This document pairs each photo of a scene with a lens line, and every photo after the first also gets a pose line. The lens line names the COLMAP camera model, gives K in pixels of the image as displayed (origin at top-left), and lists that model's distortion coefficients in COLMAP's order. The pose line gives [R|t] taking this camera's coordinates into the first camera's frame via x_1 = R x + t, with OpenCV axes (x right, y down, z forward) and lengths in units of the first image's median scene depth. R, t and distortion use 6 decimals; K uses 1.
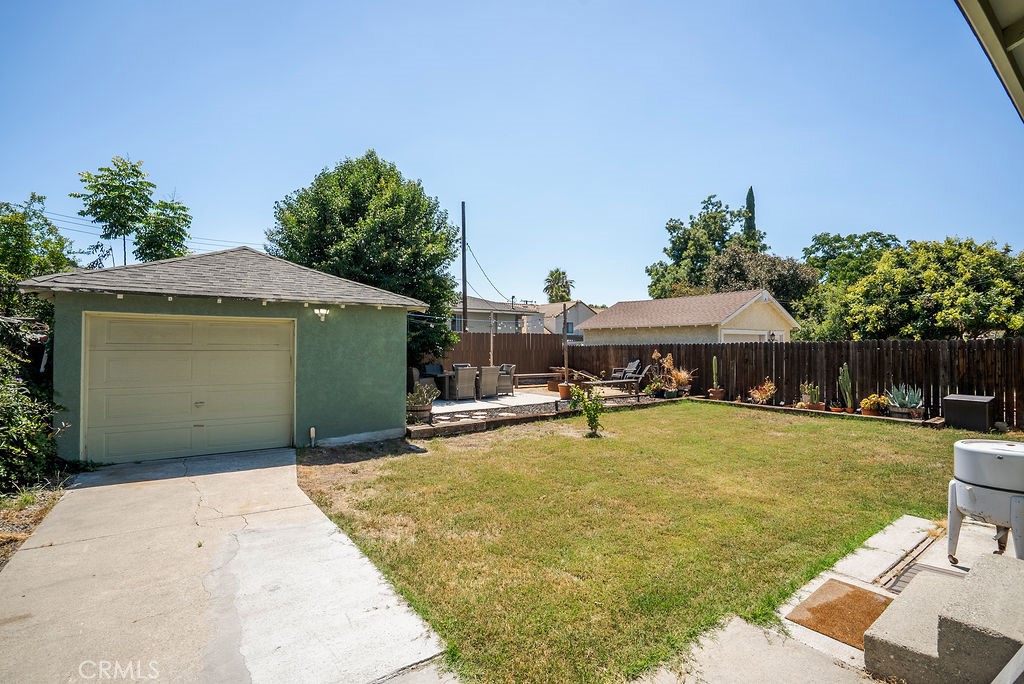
lens RADIAL K [[488.1, 0, 512.0], [0, 488.1, 342.0], [0, 0, 1]] dist [-0.025501, -0.000054]
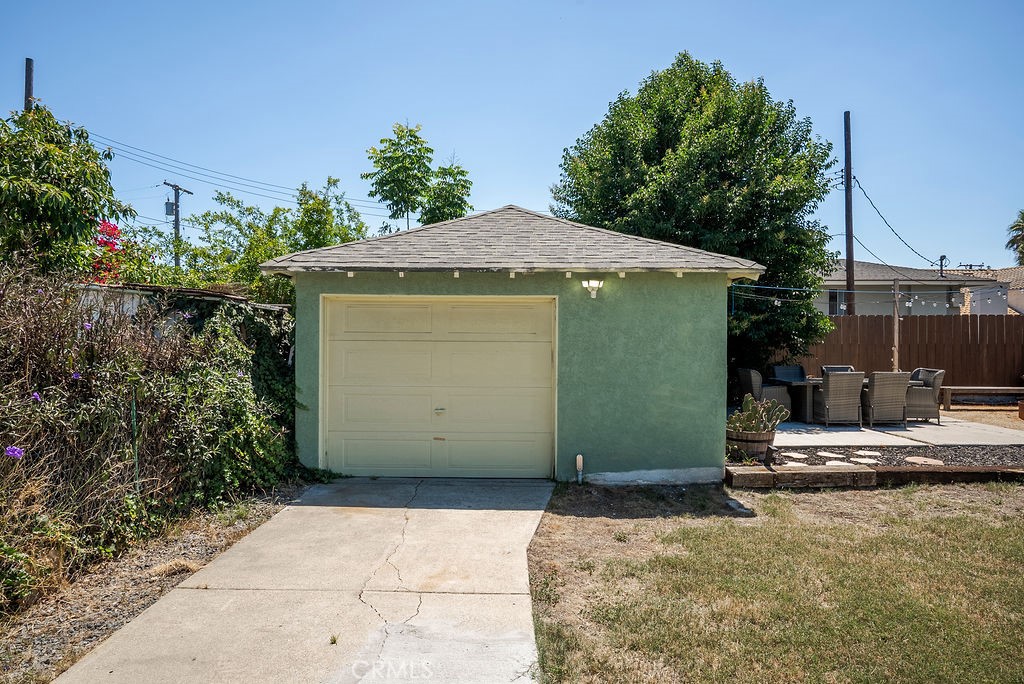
lens RADIAL K [[618.1, 0, 511.3], [0, 618.1, 336.7], [0, 0, 1]] dist [-0.043120, 0.046311]
pose [[0.817468, -0.000855, -0.575973, 0.007532], [0.004065, 0.999983, 0.004284, 0.004716], [0.575959, -0.005843, 0.817458, 0.179285]]
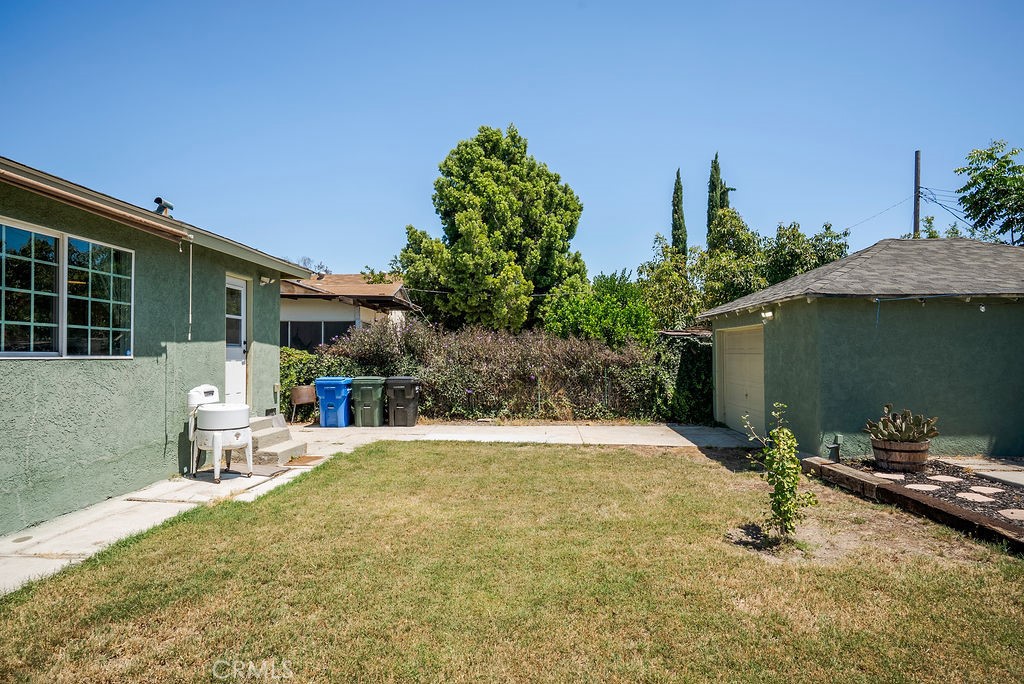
lens RADIAL K [[582.2, 0, 512.0], [0, 582.2, 342.0], [0, 0, 1]] dist [-0.018735, 0.001986]
pose [[-0.627537, -0.019687, -0.778338, 0.639130], [0.006764, 0.999505, -0.030734, 0.020200], [0.778558, -0.024552, -0.627093, 1.017895]]
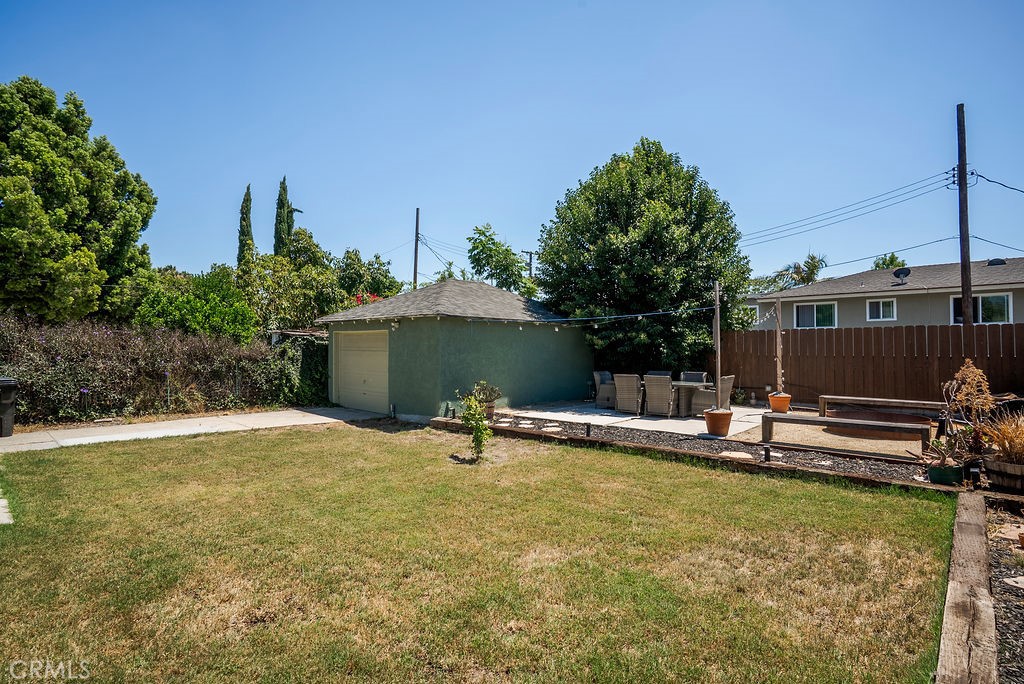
lens RADIAL K [[520.9, 0, 512.0], [0, 520.9, 342.0], [0, 0, 1]] dist [0.001327, 0.001292]
pose [[0.199242, -0.014933, -0.979837, 0.892839], [0.006028, 0.999884, -0.014013, 0.010601], [0.979932, -0.003115, 0.199309, 0.784609]]
